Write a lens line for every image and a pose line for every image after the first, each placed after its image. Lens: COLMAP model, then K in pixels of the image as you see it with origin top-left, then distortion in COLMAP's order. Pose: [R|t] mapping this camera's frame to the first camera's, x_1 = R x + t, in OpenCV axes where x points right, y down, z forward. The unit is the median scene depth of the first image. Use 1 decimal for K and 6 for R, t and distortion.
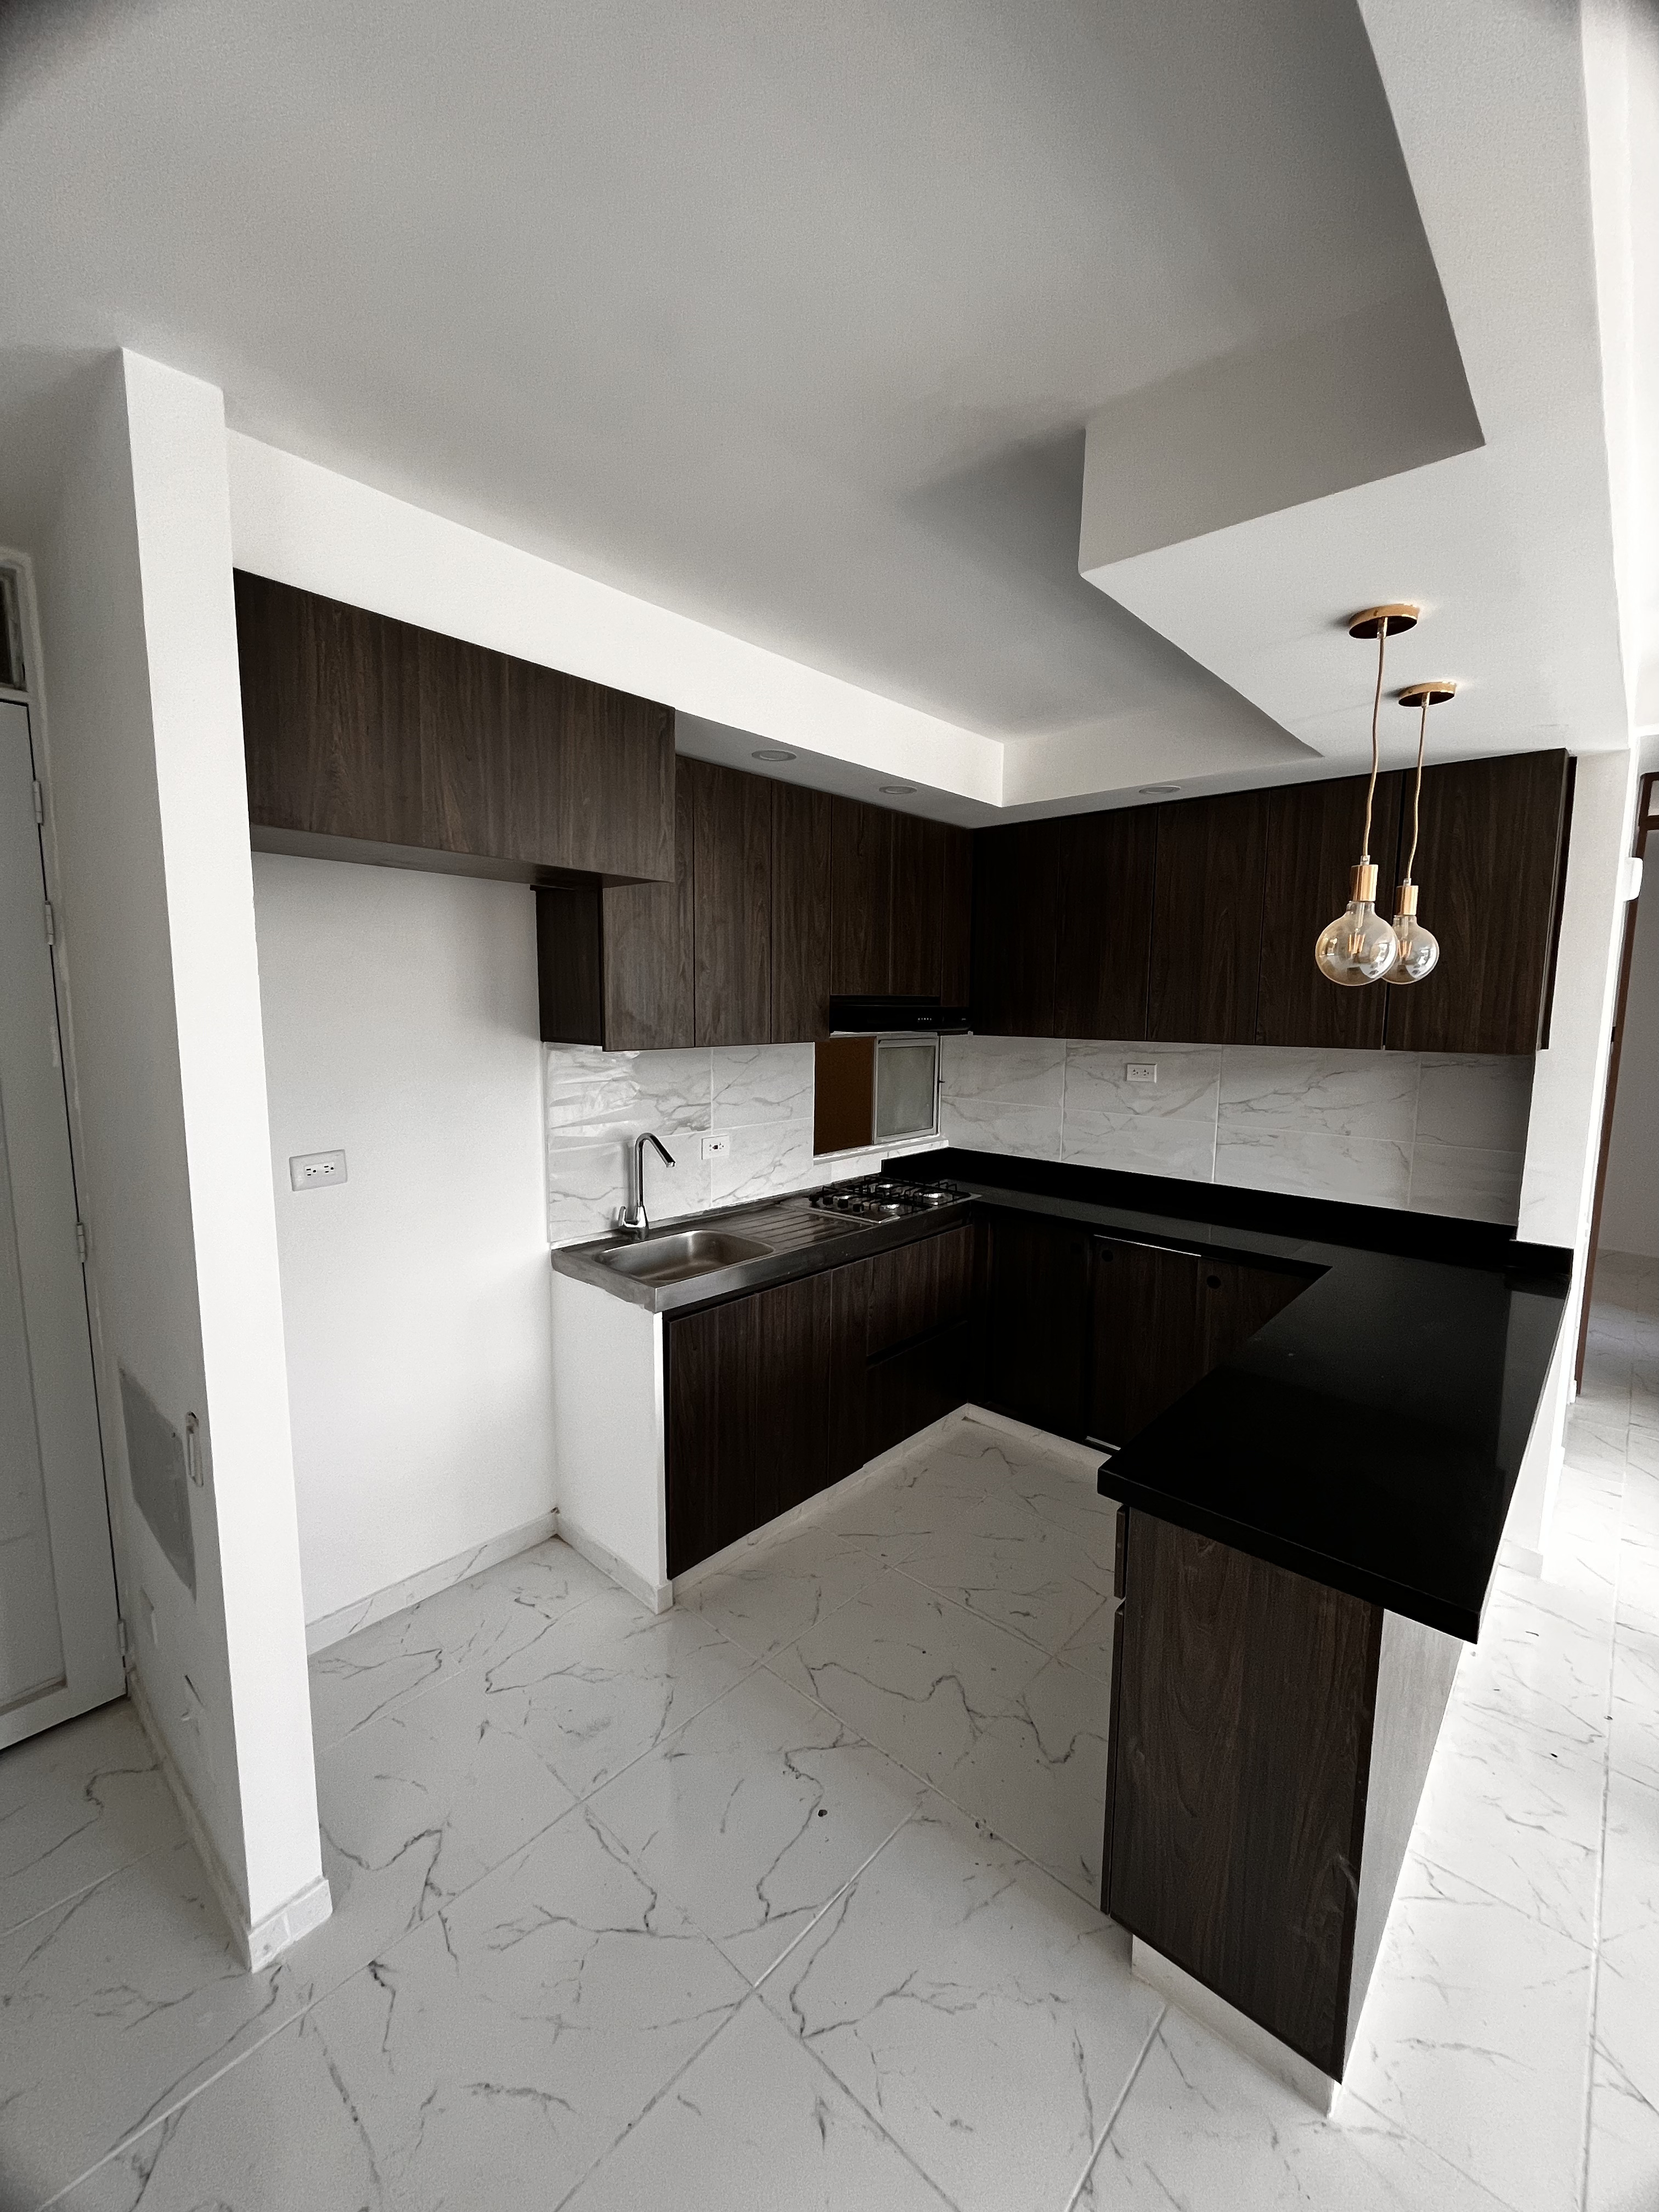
lens RADIAL K [[895.0, 0, 829.5], [0, 895.0, 1106.0], [0, 0, 1]] dist [0.000304, 0.000102]
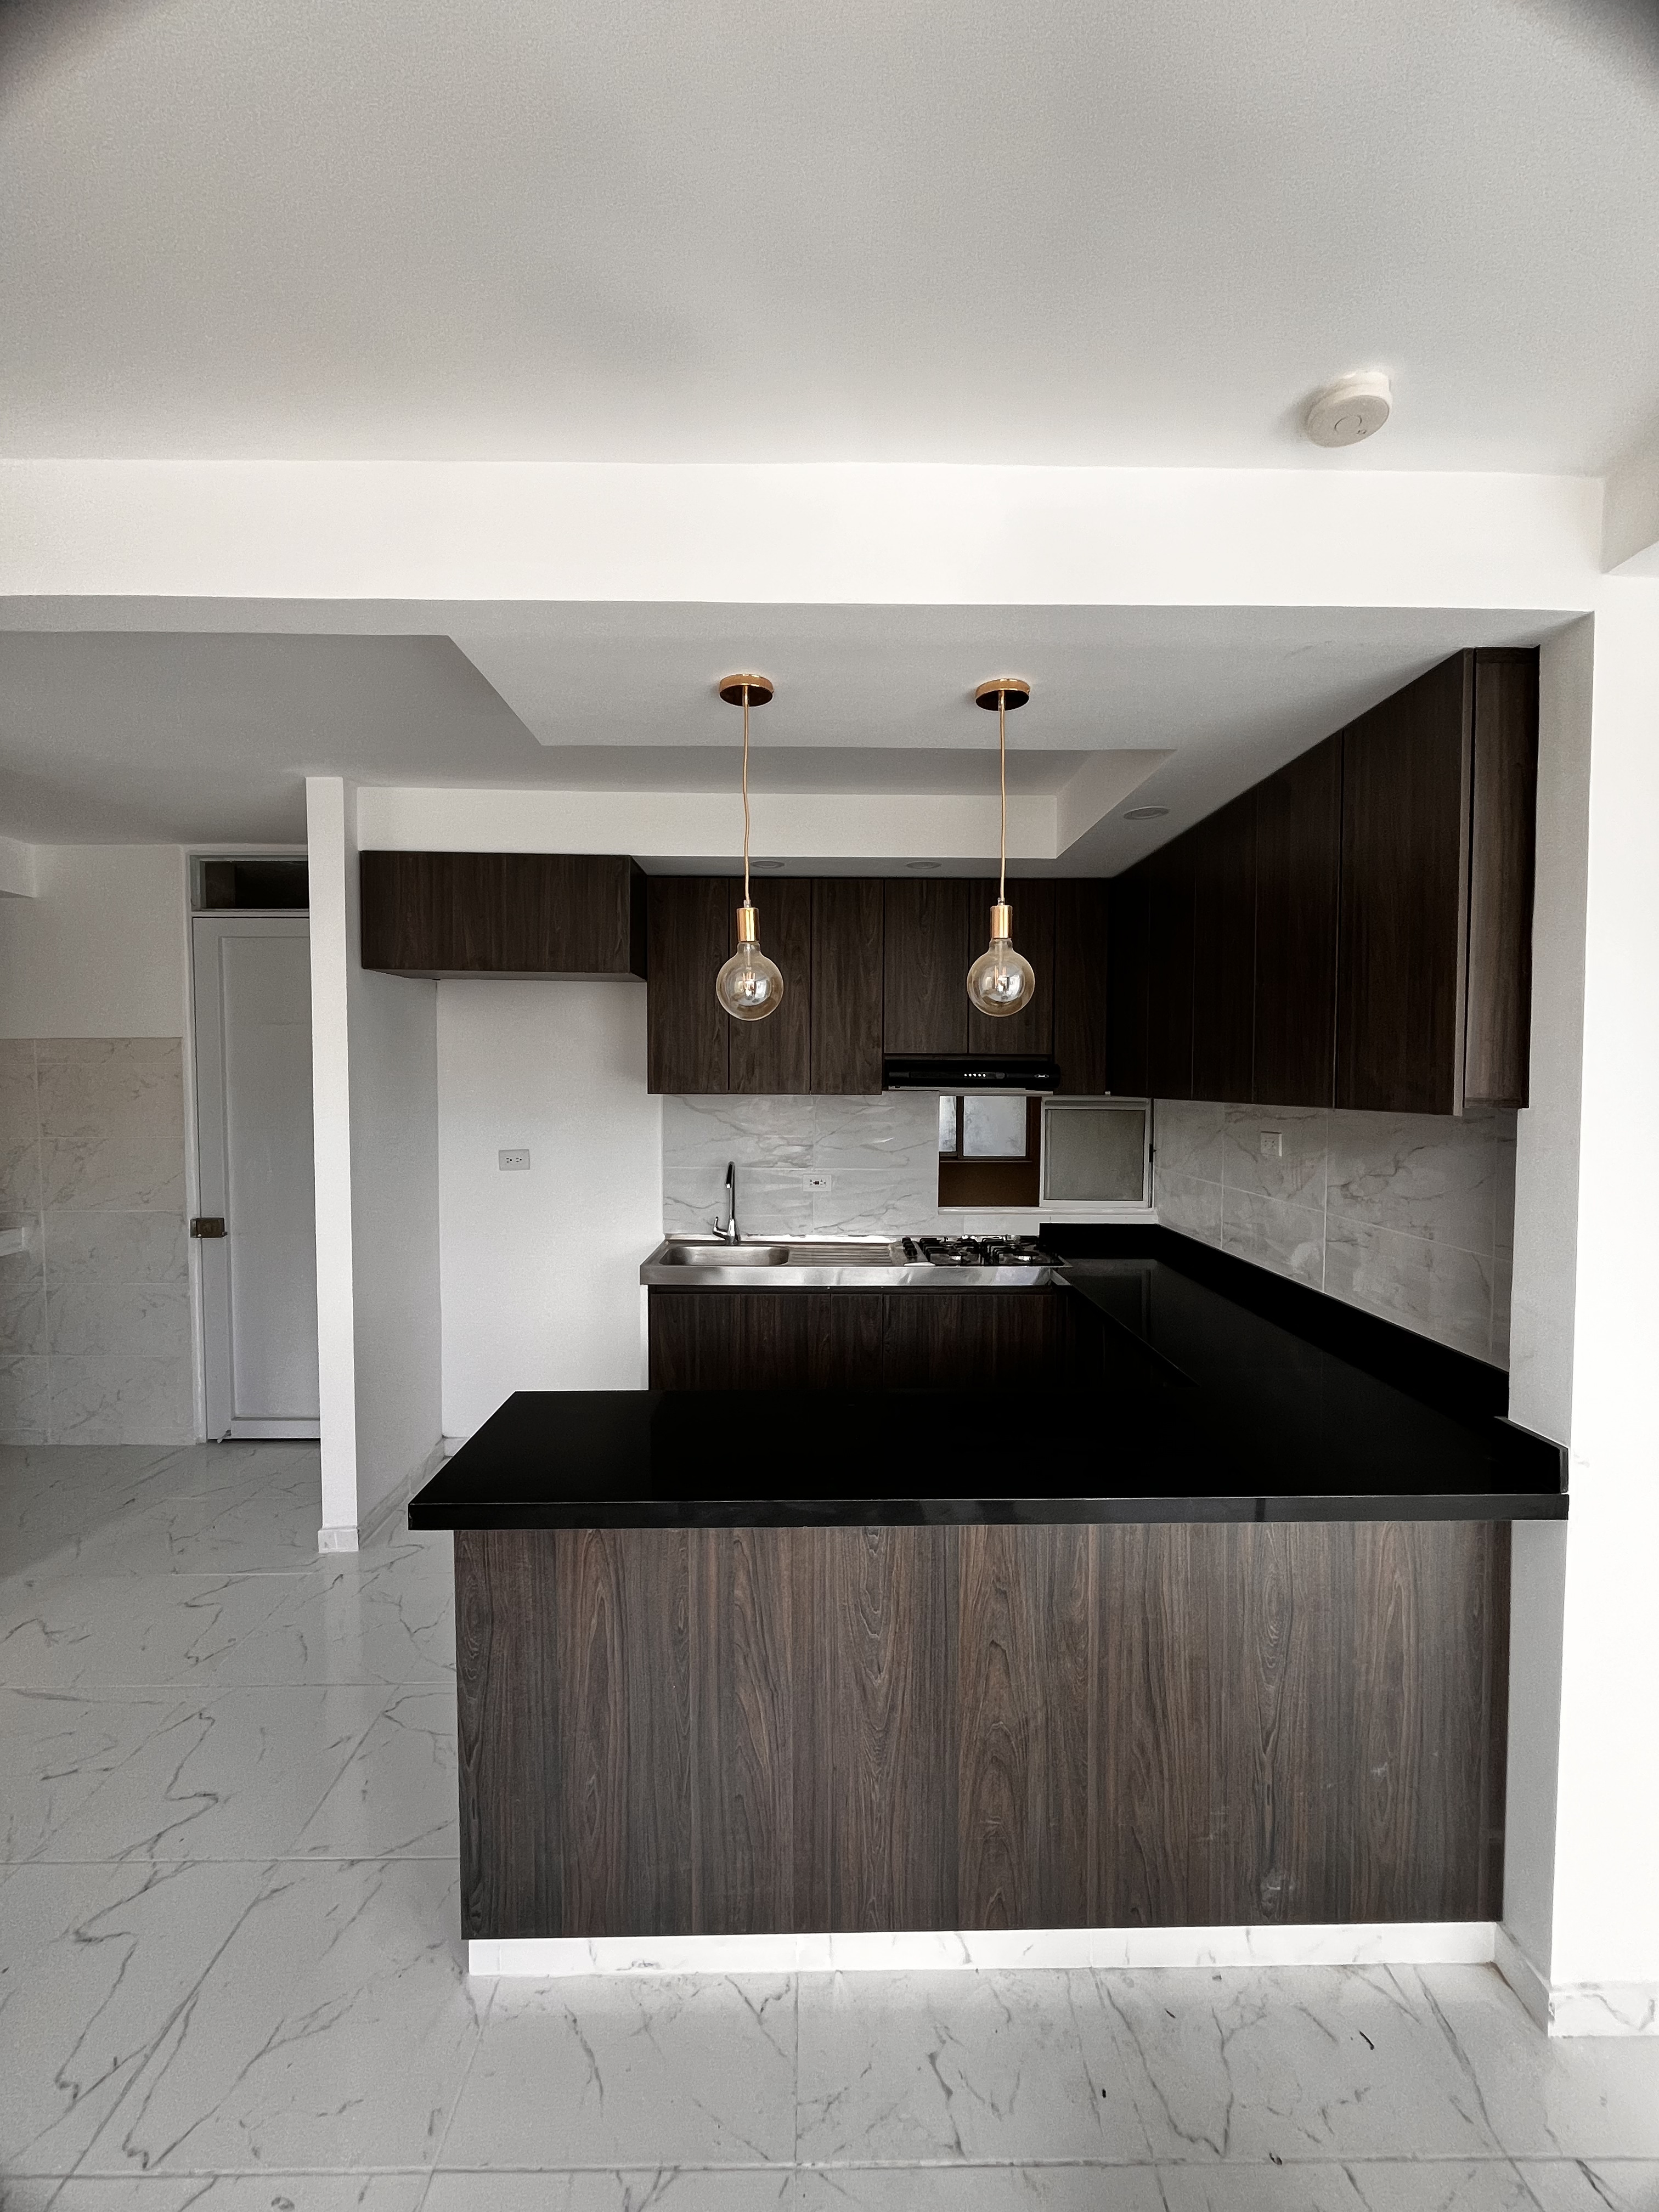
lens RADIAL K [[901.8, 0, 823.7], [0, 901.8, 1107.1], [0, 0, 1]] dist [0.000560, 0.000144]
pose [[0.682668, 0.021154, -0.730422, 0.868097], [-0.086435, 0.994901, -0.051971, 0.008914], [0.725598, 0.098613, 0.681016, 0.211854]]
